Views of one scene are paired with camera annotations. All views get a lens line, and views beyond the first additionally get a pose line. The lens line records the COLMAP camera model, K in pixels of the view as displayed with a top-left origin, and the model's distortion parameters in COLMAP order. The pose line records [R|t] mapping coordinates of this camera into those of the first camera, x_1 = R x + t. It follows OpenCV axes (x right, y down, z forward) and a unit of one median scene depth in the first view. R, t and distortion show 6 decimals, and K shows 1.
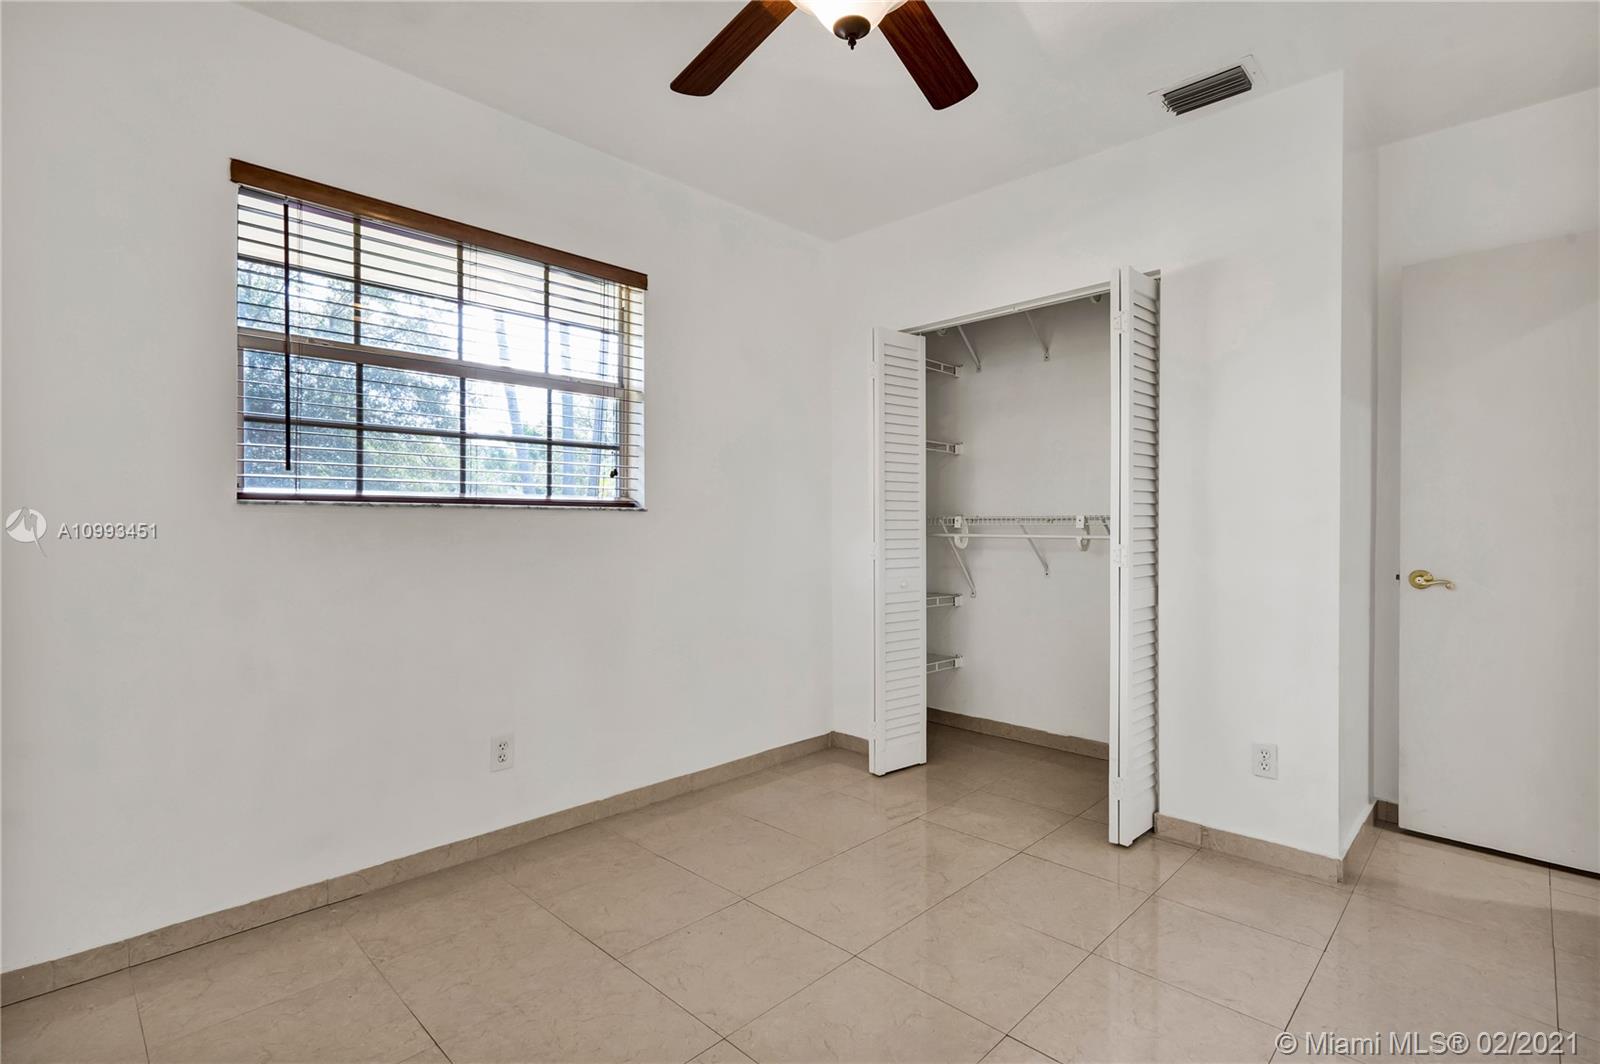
lens RADIAL K [[749.8, 0, 804.5], [0, 749.8, 522.0], [0, 0, 1]] dist [-0.008000, -0.000772]
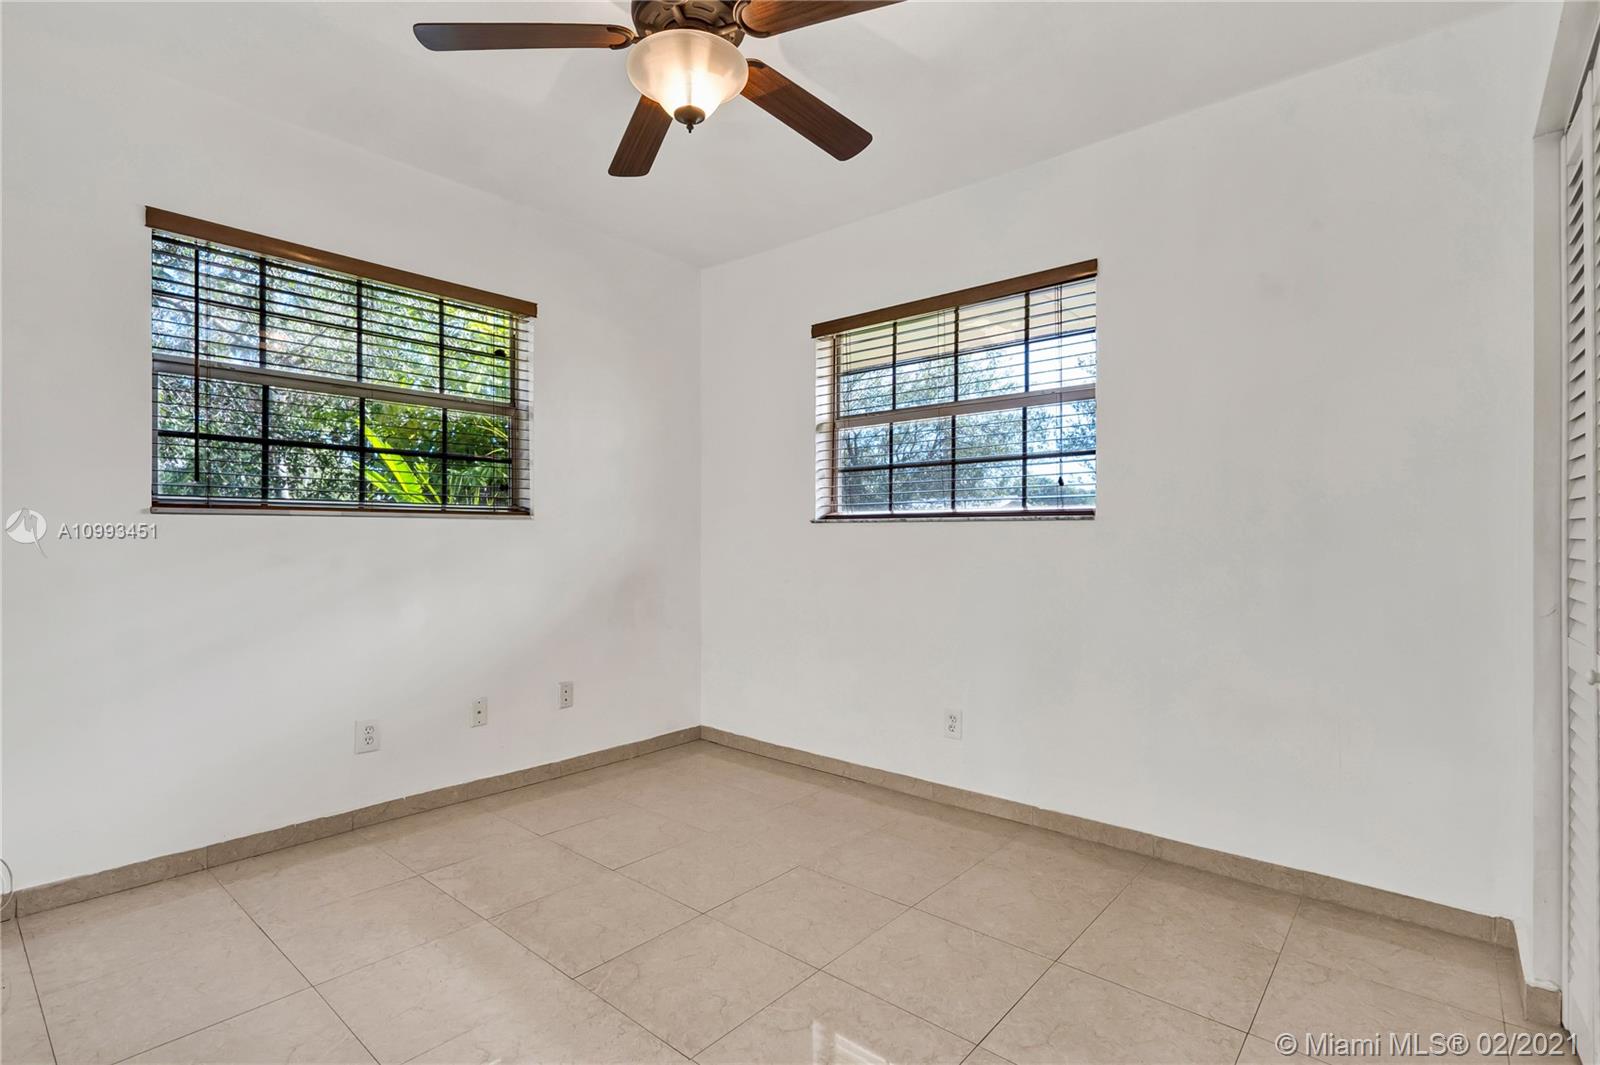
lens RADIAL K [[749.8, 0, 810.6], [0, 749.8, 525.7], [0, 0, 1]] dist [-0.008000, -0.000772]
pose [[0.070777, -0.021187, -0.997267, 0.745241], [-0.001638, 0.999771, -0.021356, 0.017715], [0.997491, 0.003145, 0.070727, 0.655270]]
